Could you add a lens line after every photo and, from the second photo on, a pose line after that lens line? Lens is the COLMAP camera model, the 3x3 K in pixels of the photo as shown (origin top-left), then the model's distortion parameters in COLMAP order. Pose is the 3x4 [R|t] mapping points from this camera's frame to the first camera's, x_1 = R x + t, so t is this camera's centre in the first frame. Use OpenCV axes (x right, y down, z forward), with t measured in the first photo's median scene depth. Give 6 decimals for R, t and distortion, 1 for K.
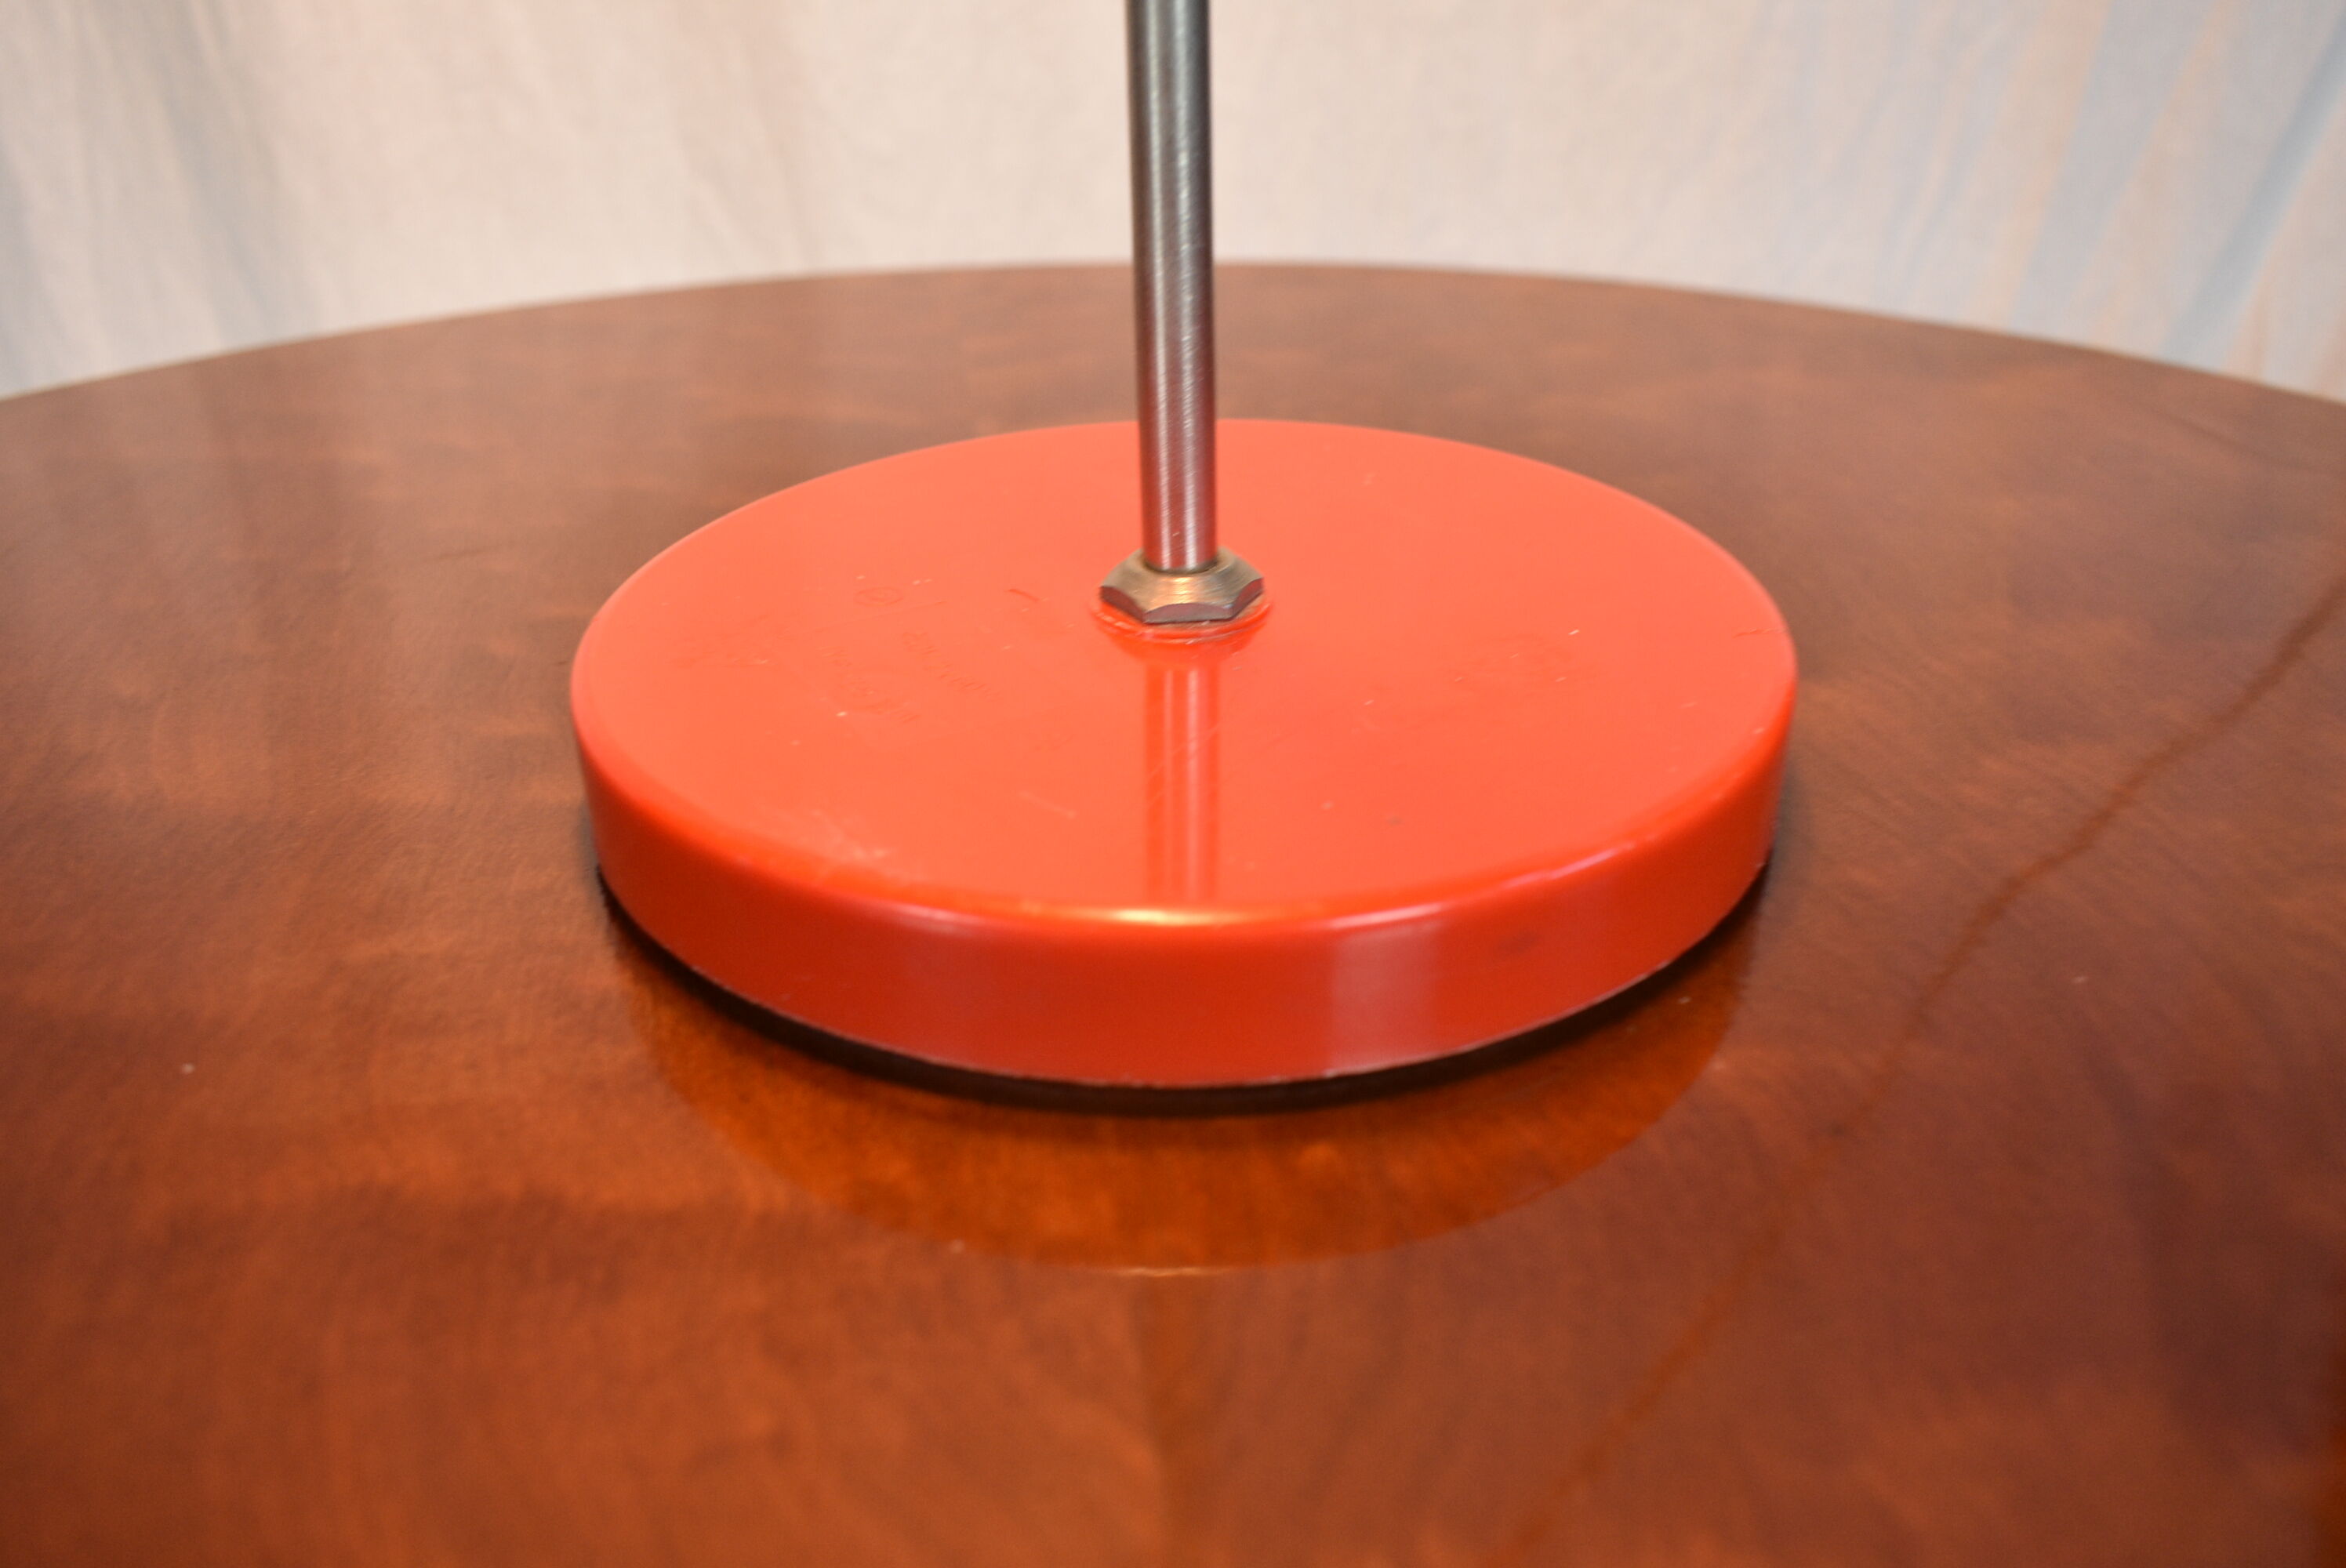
lens RADIAL K [[1757.7, 0, 1173.0], [0, 1757.7, 784.0], [0, 0, 1]] dist [-0.012204, -0.005056]
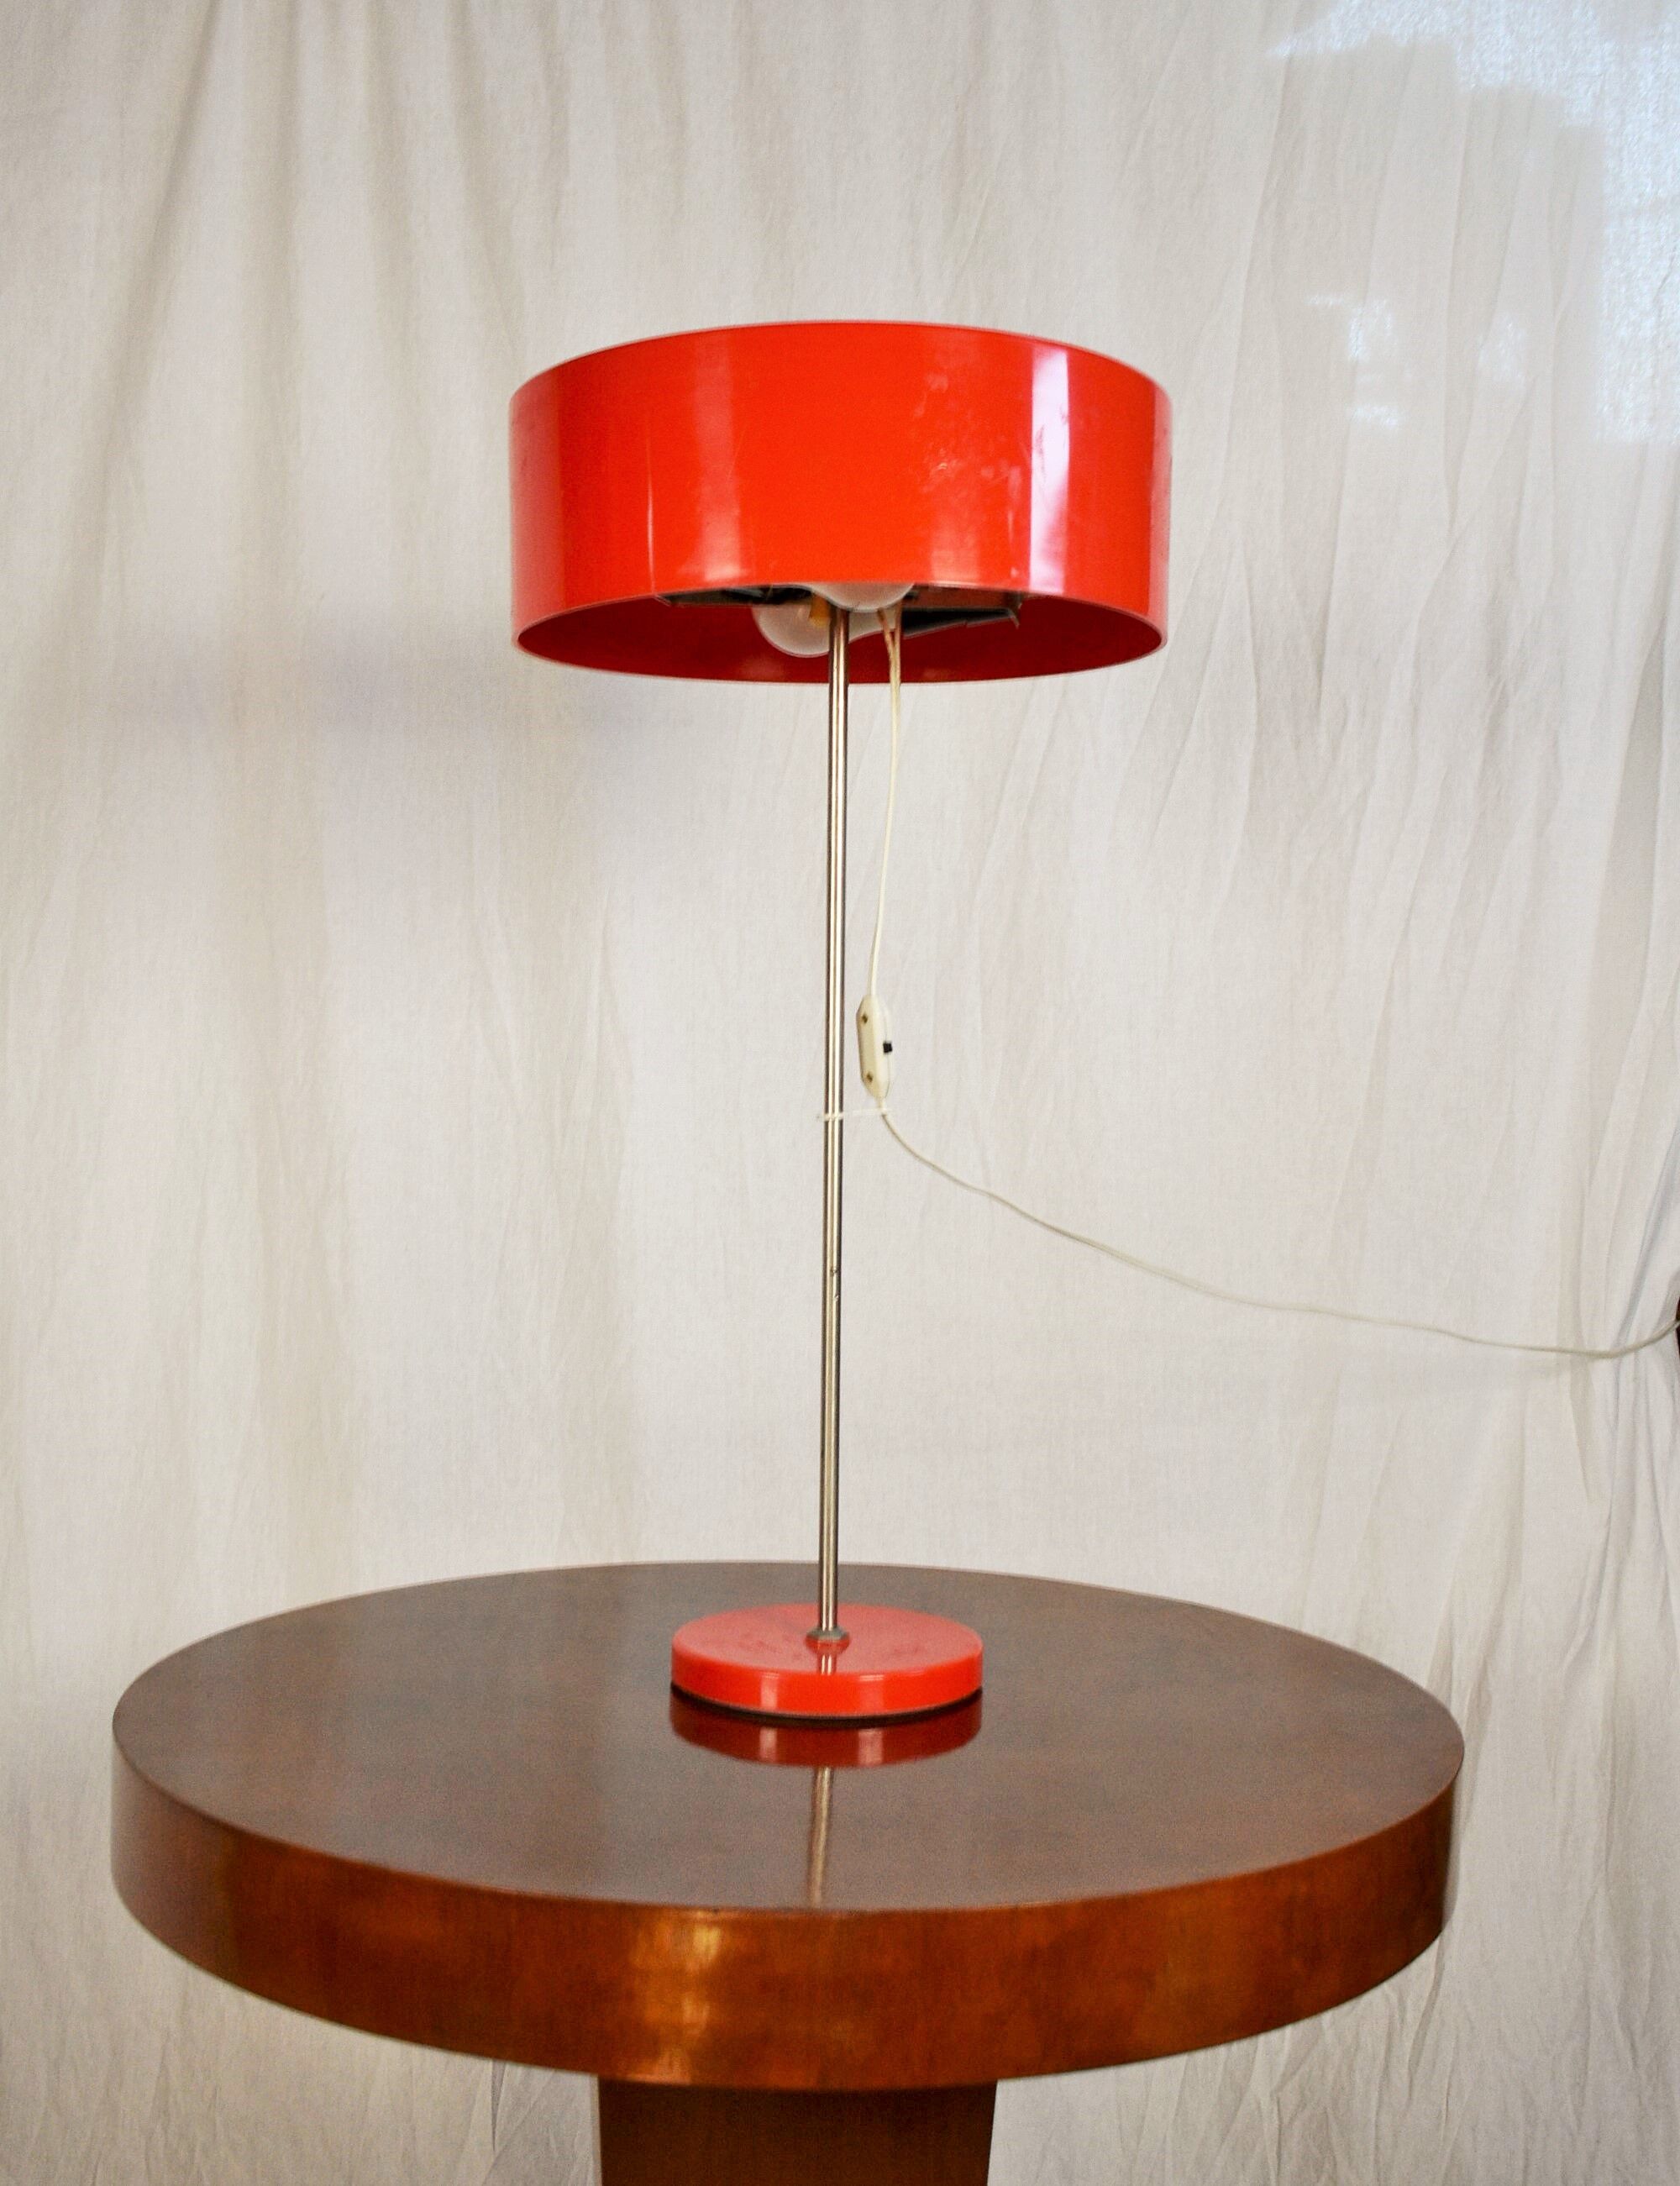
lens RADIAL K [[2699.7, 0, 840.0], [0, 2699.7, 1093.0], [0, 0, 1]] dist [-0.004925, -0.030375]
pose [[0.998911, 0.046639, 0.000982, -0.023672], [-0.041031, 0.888420, -0.457194, 1.411998], [-0.022196, 0.456656, 0.889367, -4.477586]]
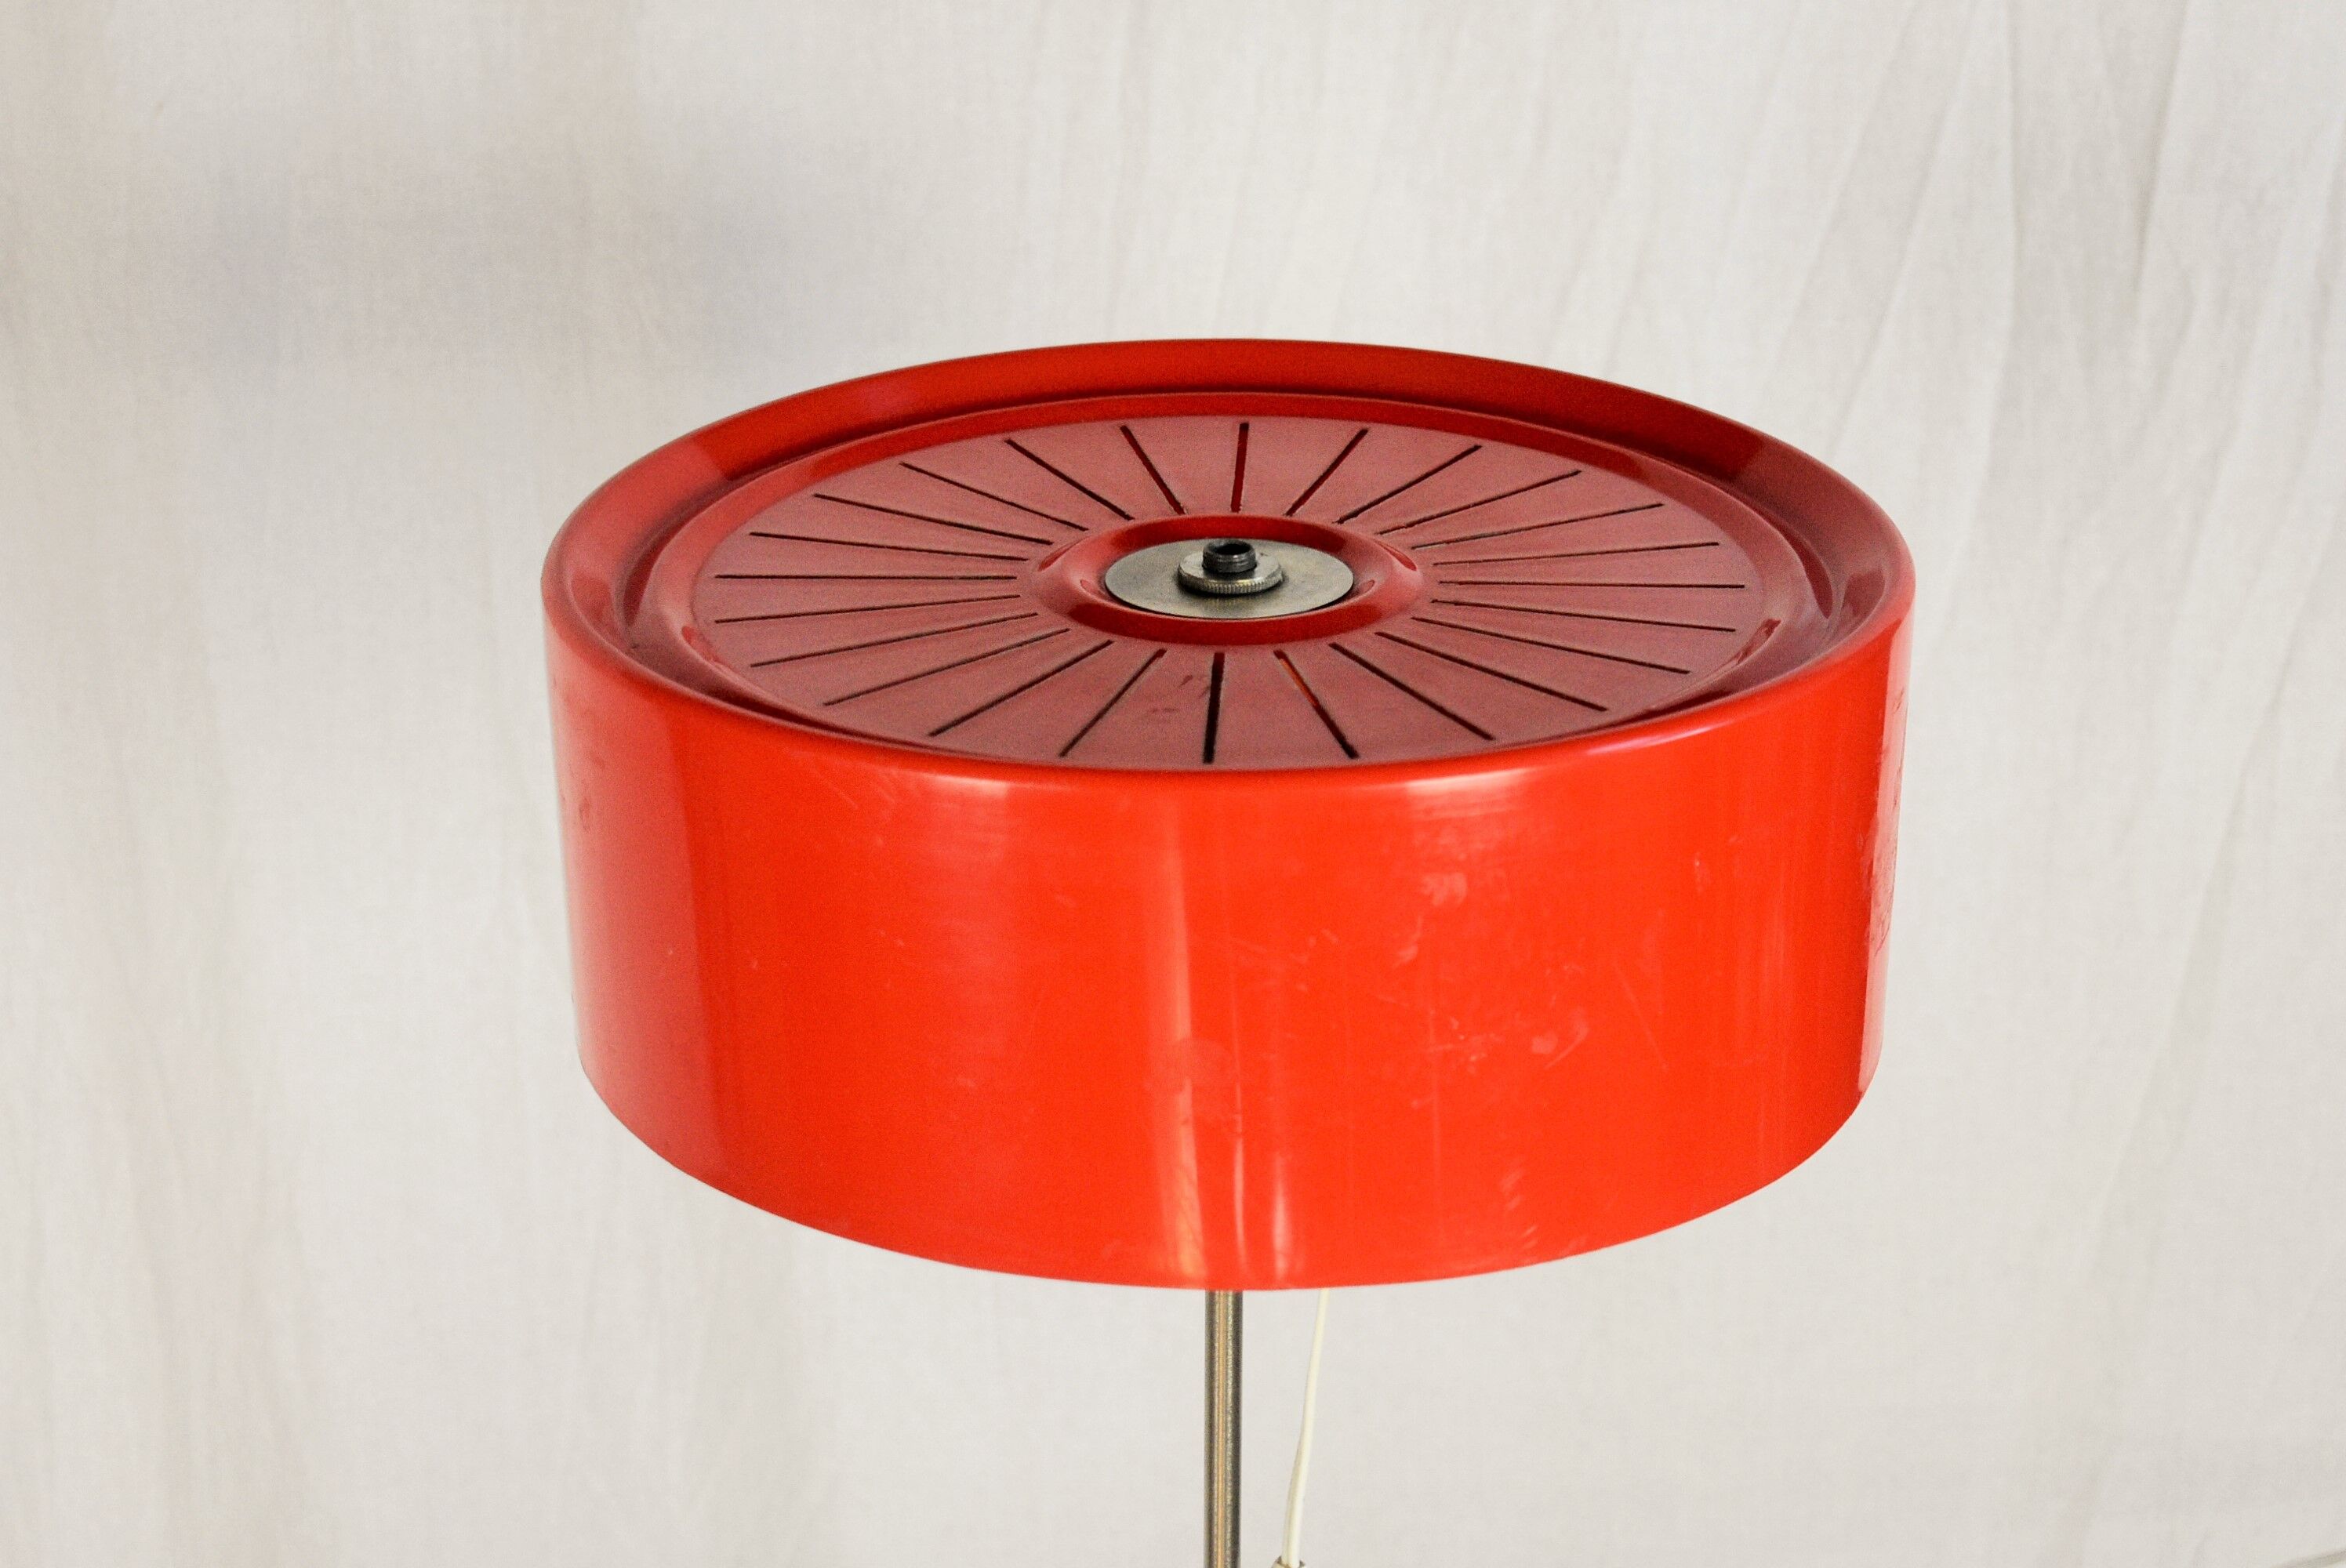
lens RADIAL K [[4653.2, 0, 1194.8], [0, 4653.2, 784.9], [0, 0, 1]] dist [-0.011853, 0.073843]
pose [[0.999113, 0.031151, 0.028342, -0.234343], [-0.027698, 0.992981, -0.114981, -1.533777], [-0.031725, 0.114094, 0.992963, -4.746439]]
